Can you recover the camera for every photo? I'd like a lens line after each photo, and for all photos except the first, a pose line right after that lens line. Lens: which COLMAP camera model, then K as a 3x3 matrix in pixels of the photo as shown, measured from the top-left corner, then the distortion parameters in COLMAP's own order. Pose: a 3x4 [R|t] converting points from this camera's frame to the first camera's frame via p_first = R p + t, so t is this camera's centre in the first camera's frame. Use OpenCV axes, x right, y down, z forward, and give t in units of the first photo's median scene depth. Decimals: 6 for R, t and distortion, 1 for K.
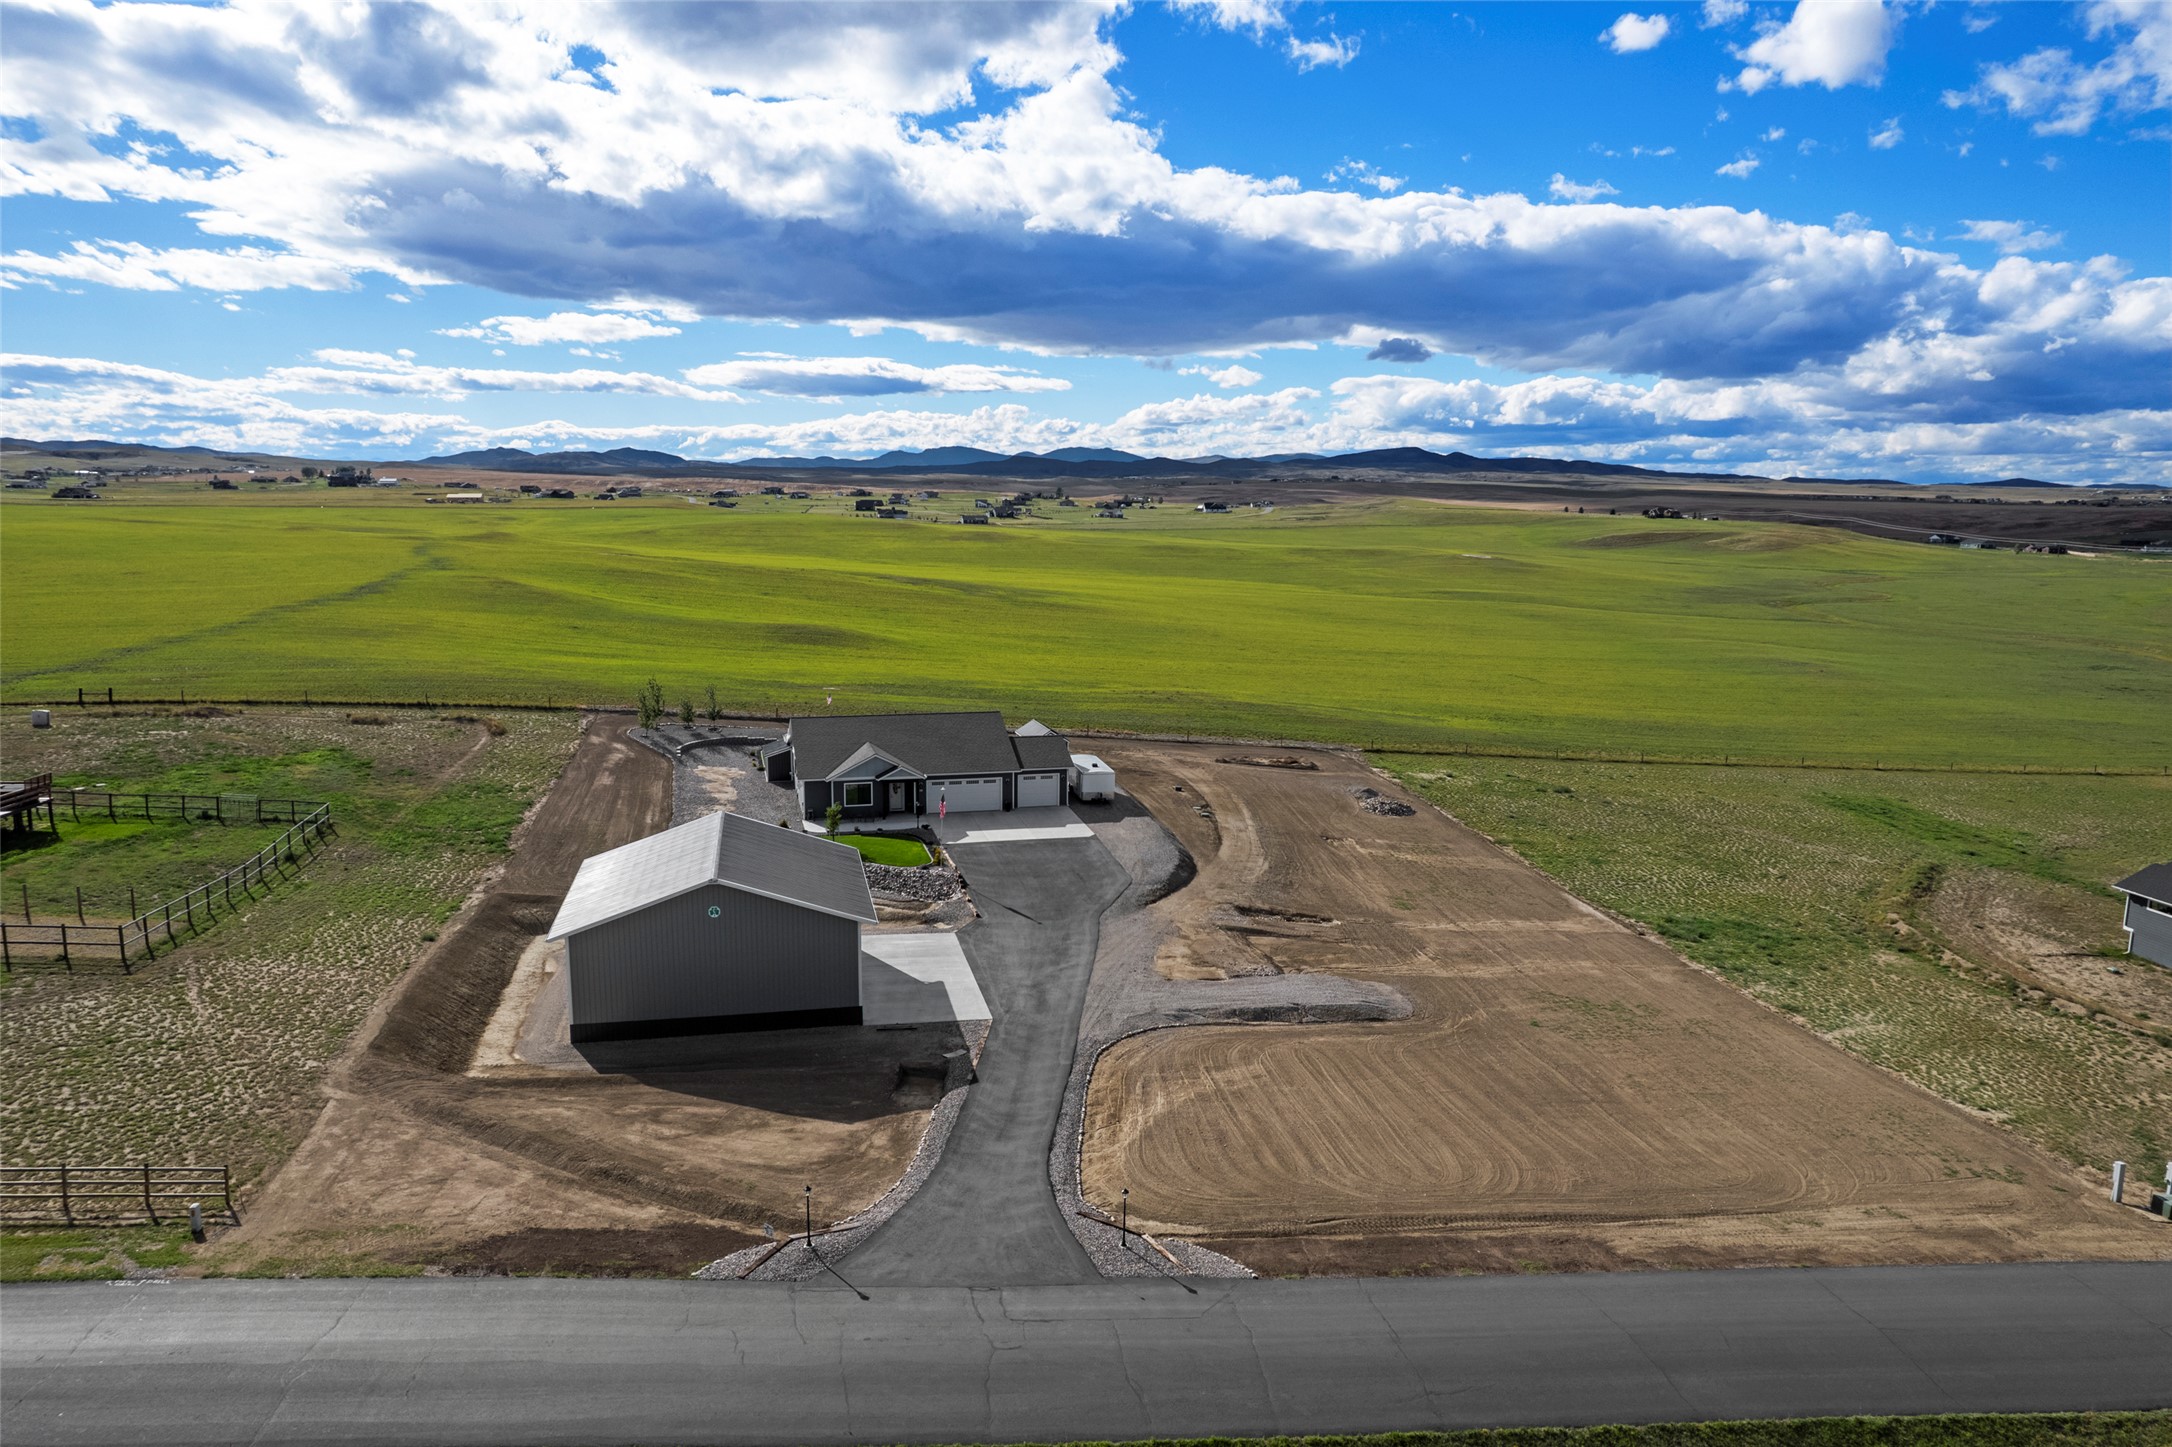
lens RADIAL K [[1405.4, 0, 1091.3], [0, 1405.4, 715.8], [0, 0, 1]] dist [-0.086450, 0.077889]
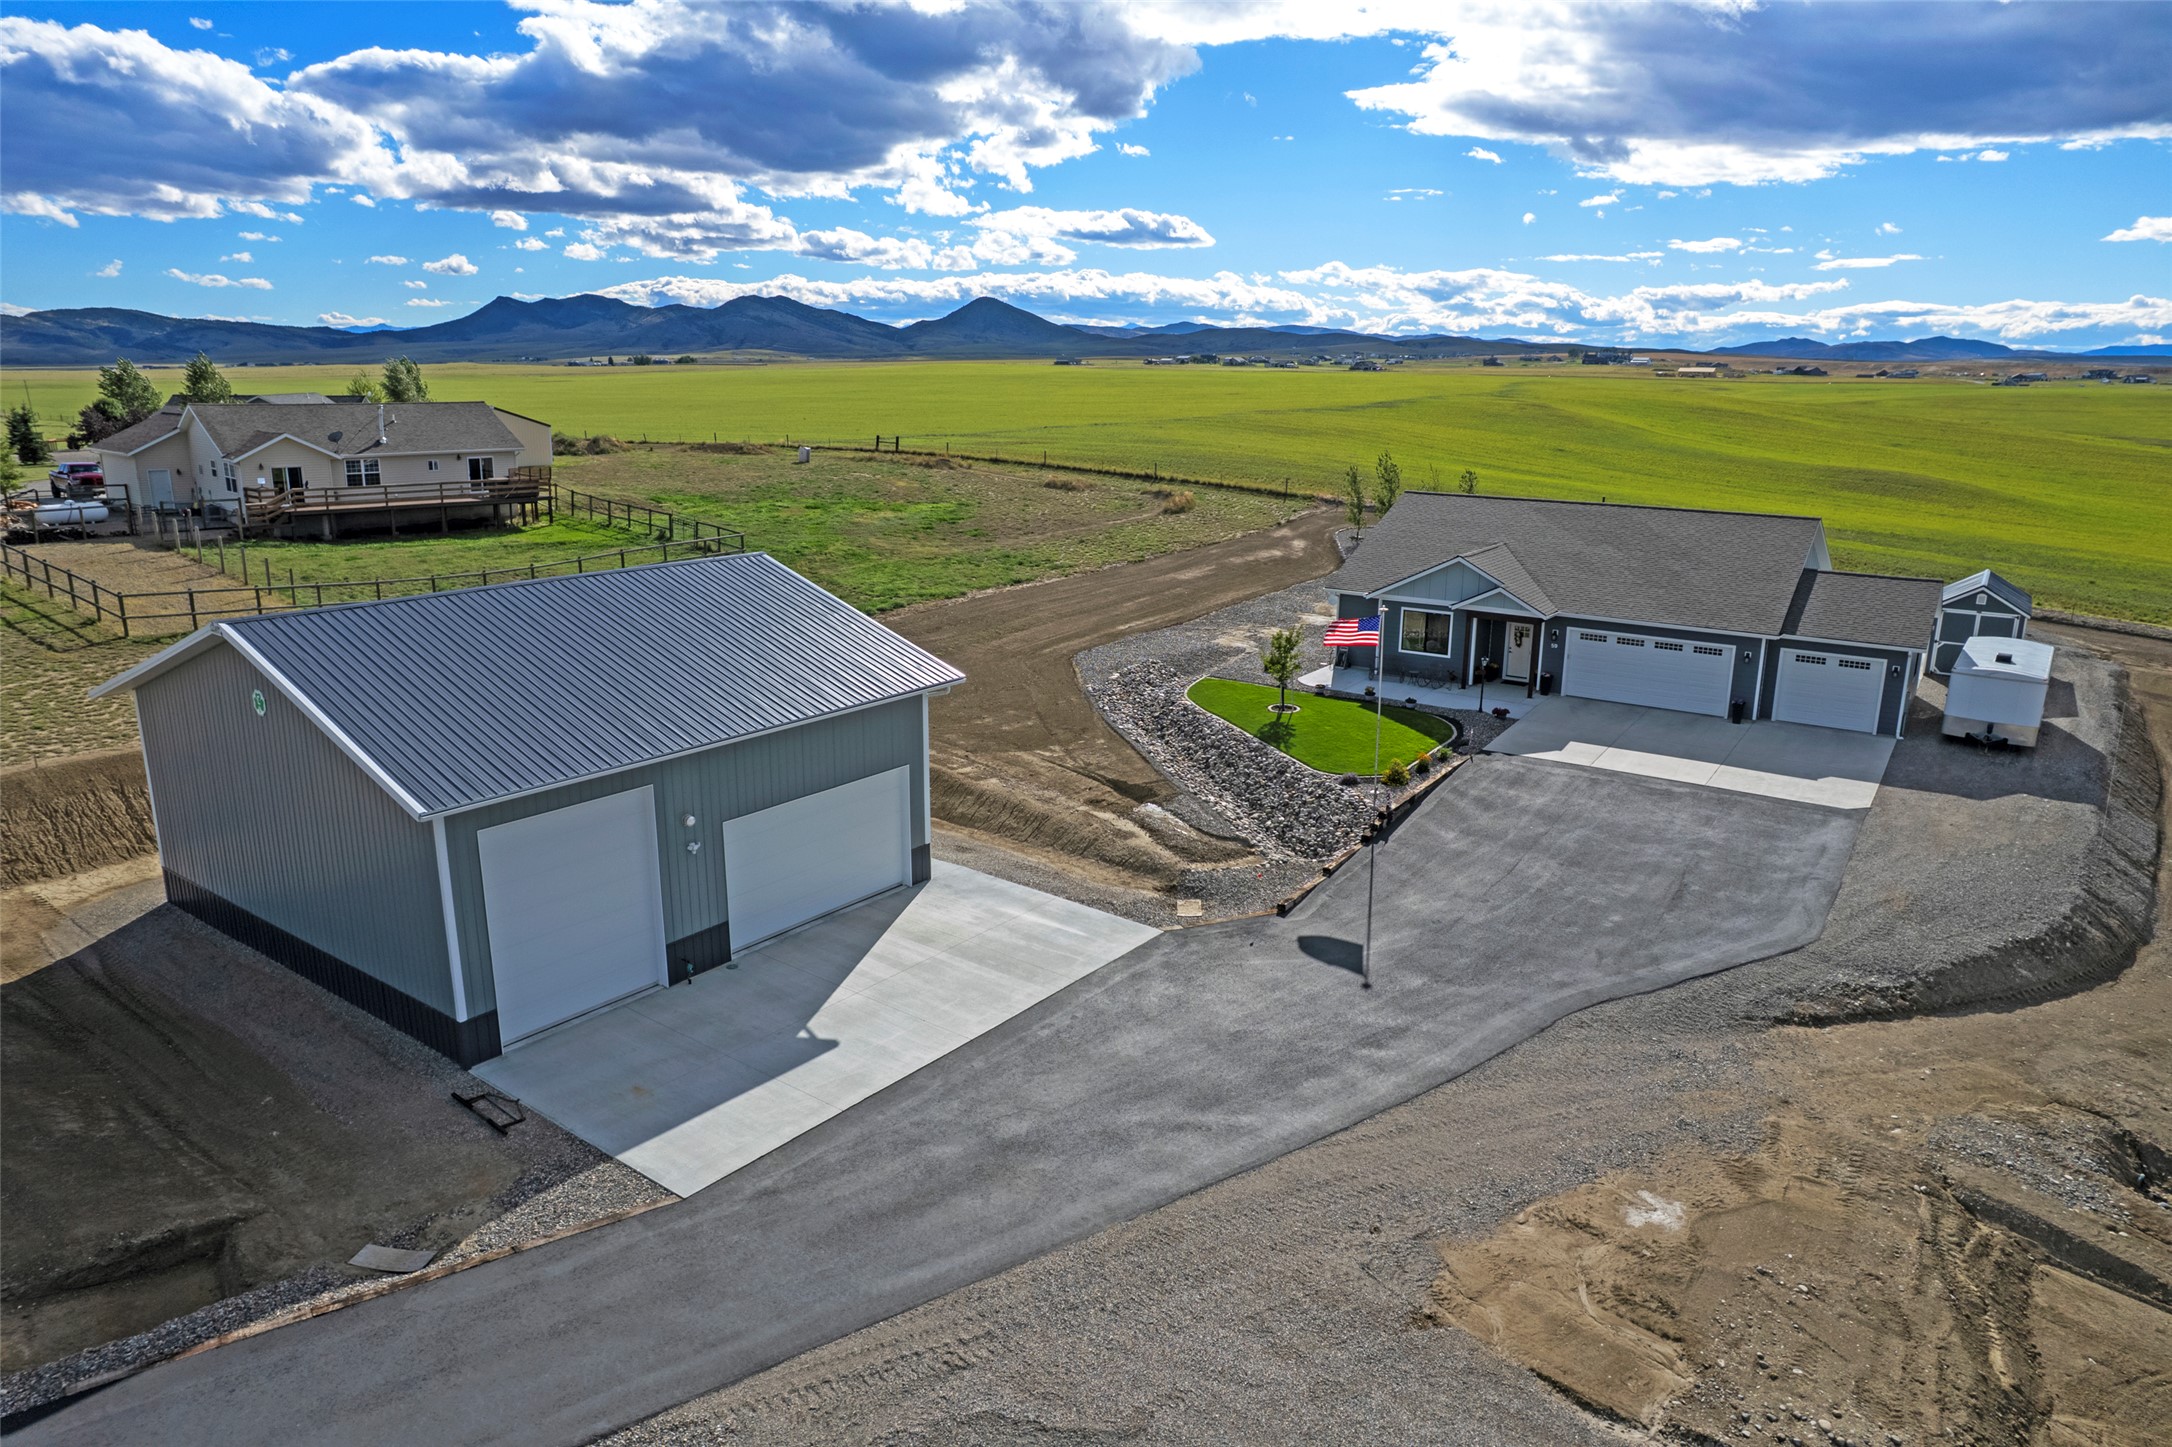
lens RADIAL K [[1391.6, 0, 1087.6], [0, 1391.6, 729.9], [0, 0, 1]] dist [-0.081380, 0.074223]
pose [[0.650252, 0.185745, -0.736663, 0.106475], [-0.122297, 0.982598, 0.139805, 0.027768], [0.749811, -0.000817, 0.661652, 0.449151]]
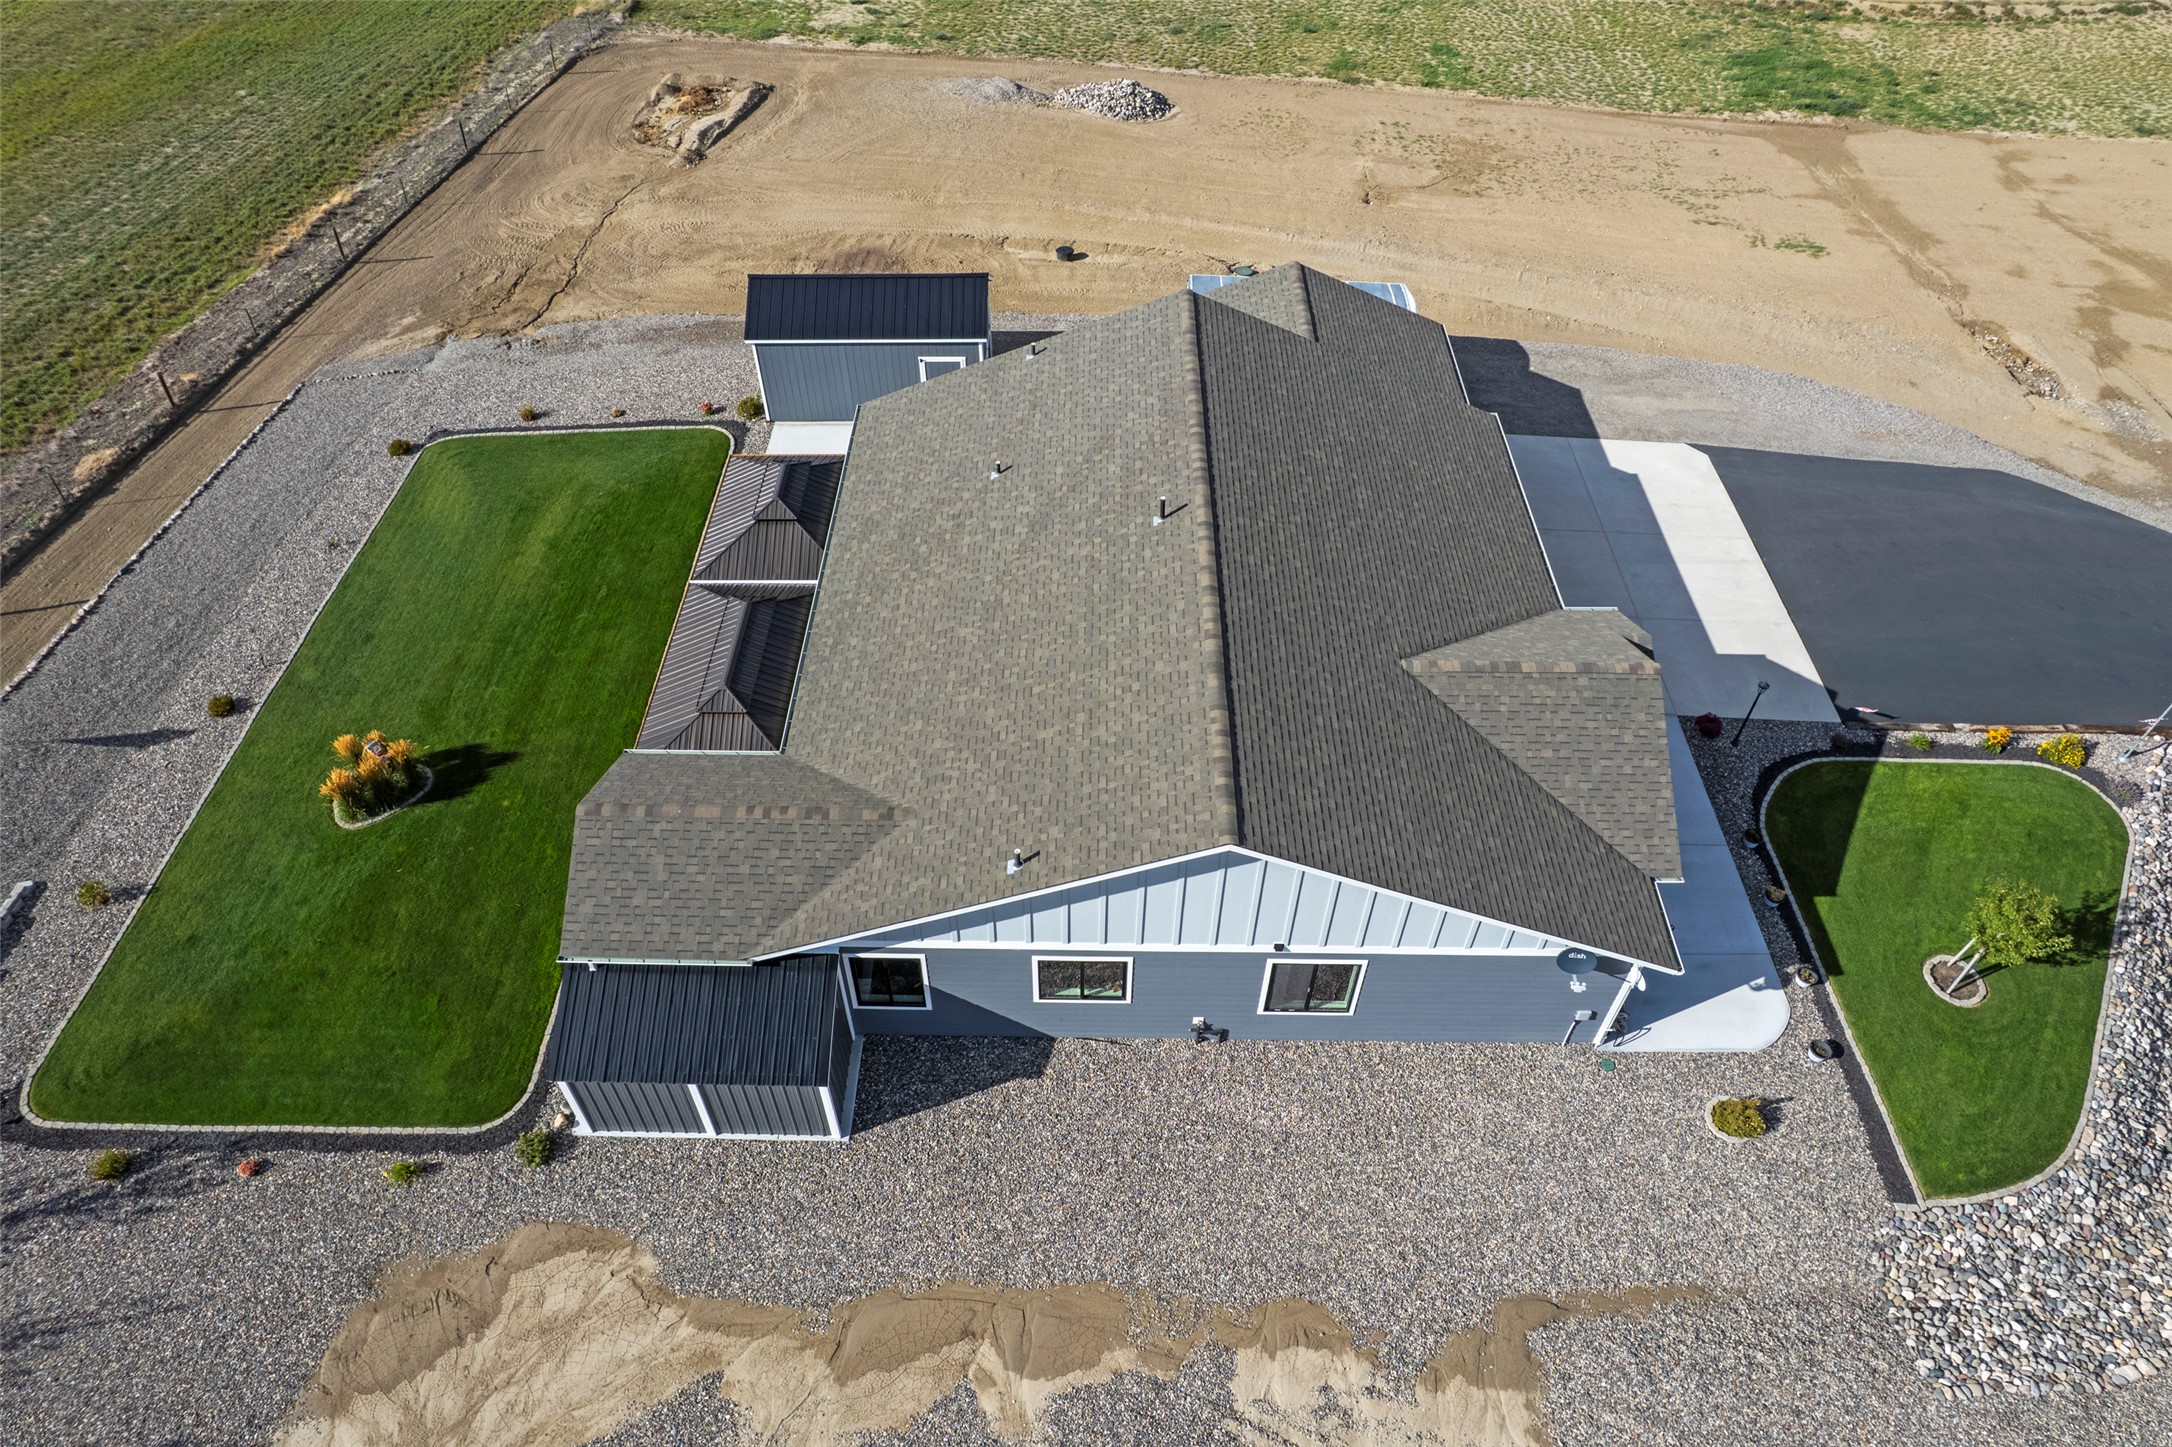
lens RADIAL K [[1391.6, 0, 1087.6], [0, 1391.6, 729.9], [0, 0, 1]] dist [-0.081380, 0.074223]
pose [[0.270443, -0.720509, 0.638535, -0.276151], [0.147273, 0.686406, 0.712150, -0.128430], [-0.951405, -0.098557, 0.291745, 0.805069]]
